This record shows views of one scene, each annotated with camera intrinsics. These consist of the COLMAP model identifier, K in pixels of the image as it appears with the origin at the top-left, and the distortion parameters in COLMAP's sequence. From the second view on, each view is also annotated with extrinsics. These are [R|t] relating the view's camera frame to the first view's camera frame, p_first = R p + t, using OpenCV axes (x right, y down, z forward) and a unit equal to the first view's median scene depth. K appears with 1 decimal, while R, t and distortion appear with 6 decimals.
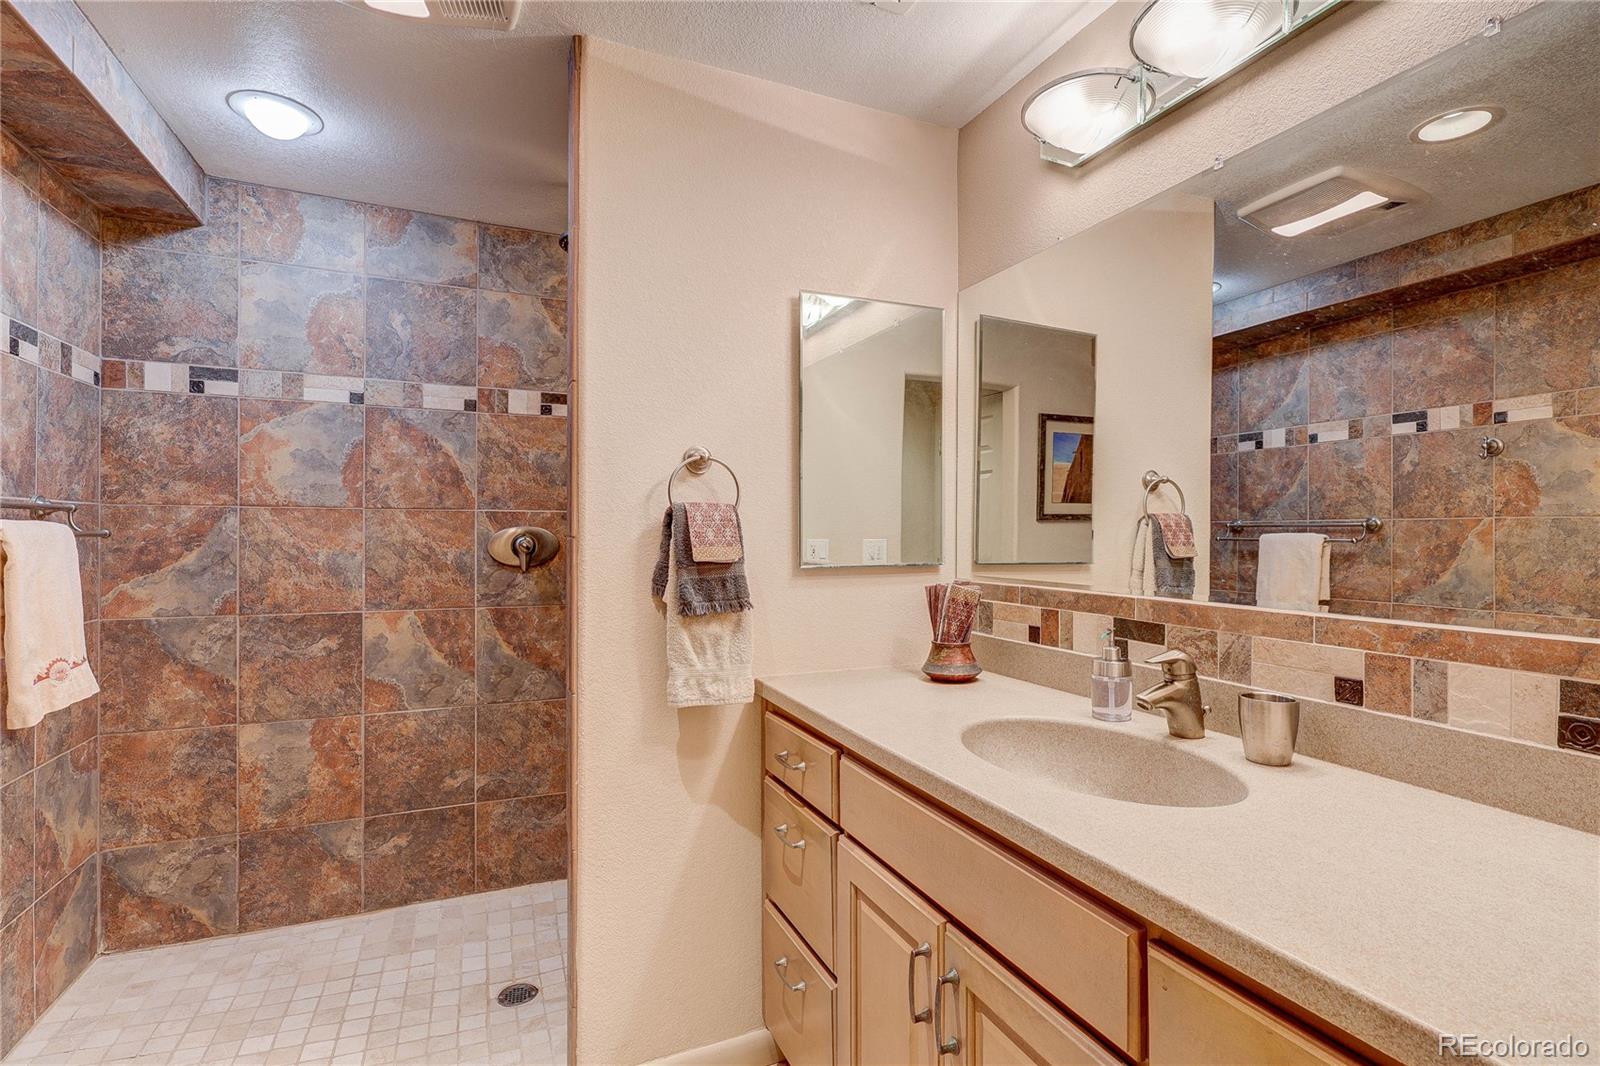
lens RADIAL K [[750.8, 0, 803.3], [0, 750.8, 534.4], [0, 0, 1]] dist [-0.006682, 0.001827]
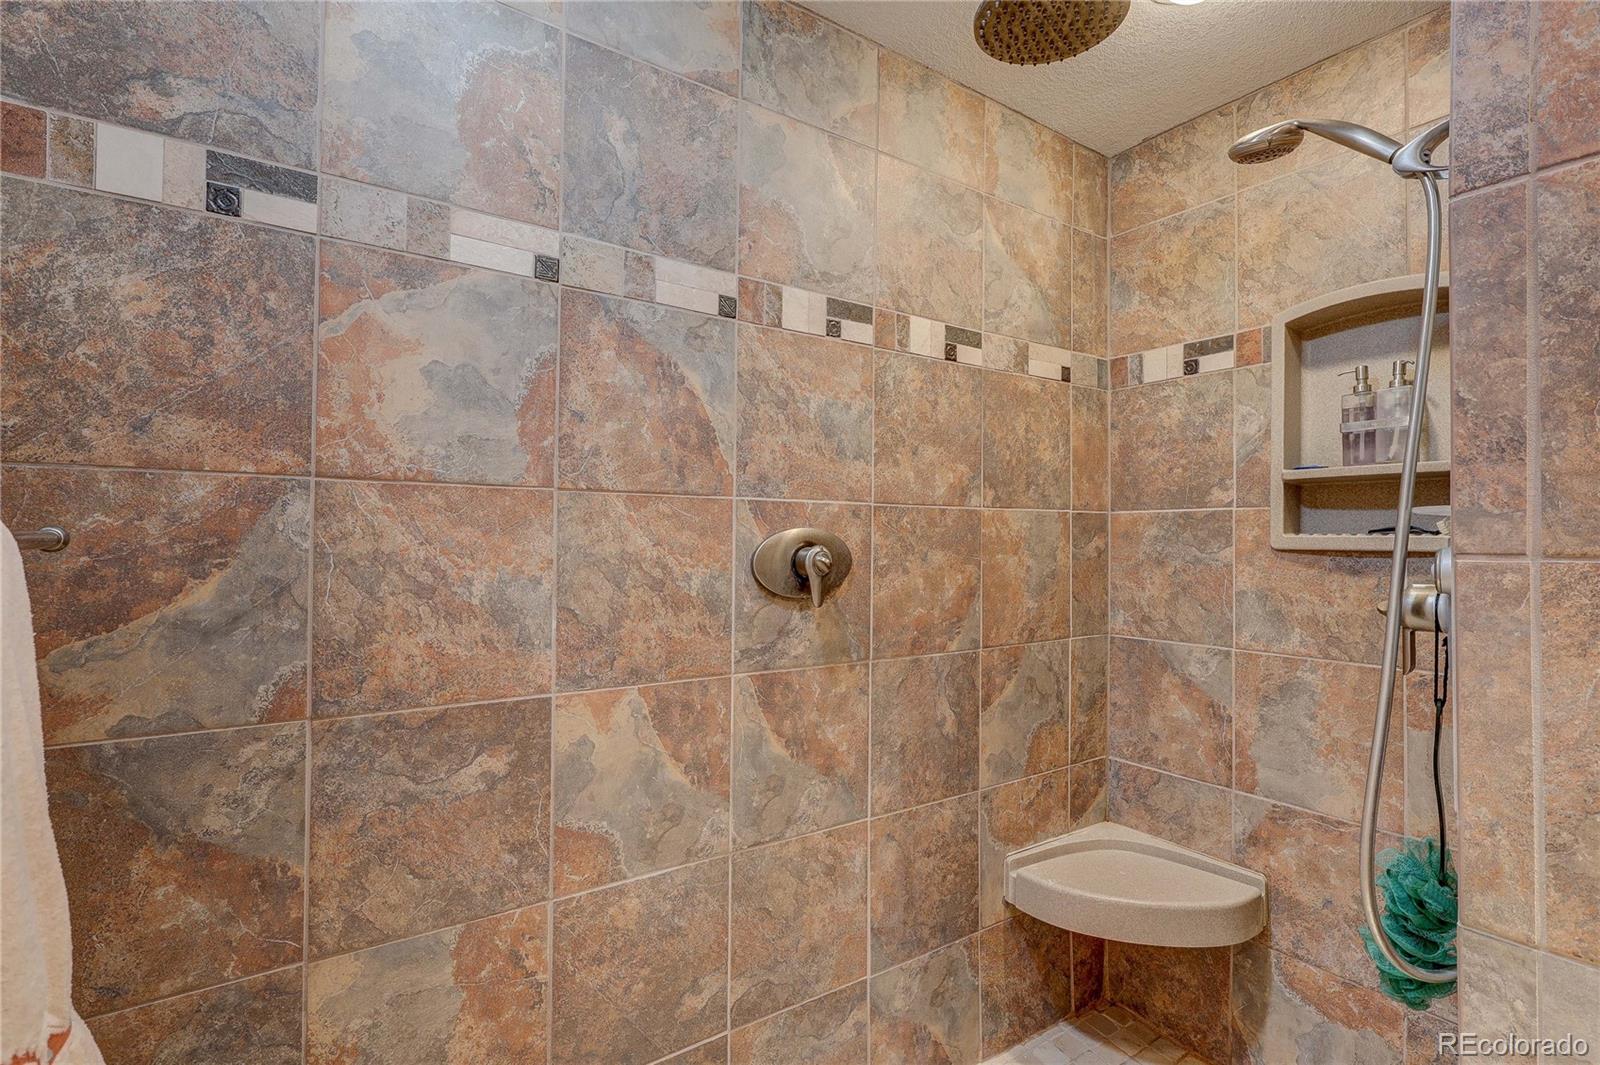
lens RADIAL K [[750.8, 0, 799.6], [0, 750.8, 534.6], [0, 0, 1]] dist [-0.006682, 0.001827]
pose [[0.983797, 0.005737, 0.179196, -0.518873], [-0.003990, 0.999941, -0.010111, 0.000171], [-0.179243, 0.009232, 0.983761, 0.477878]]
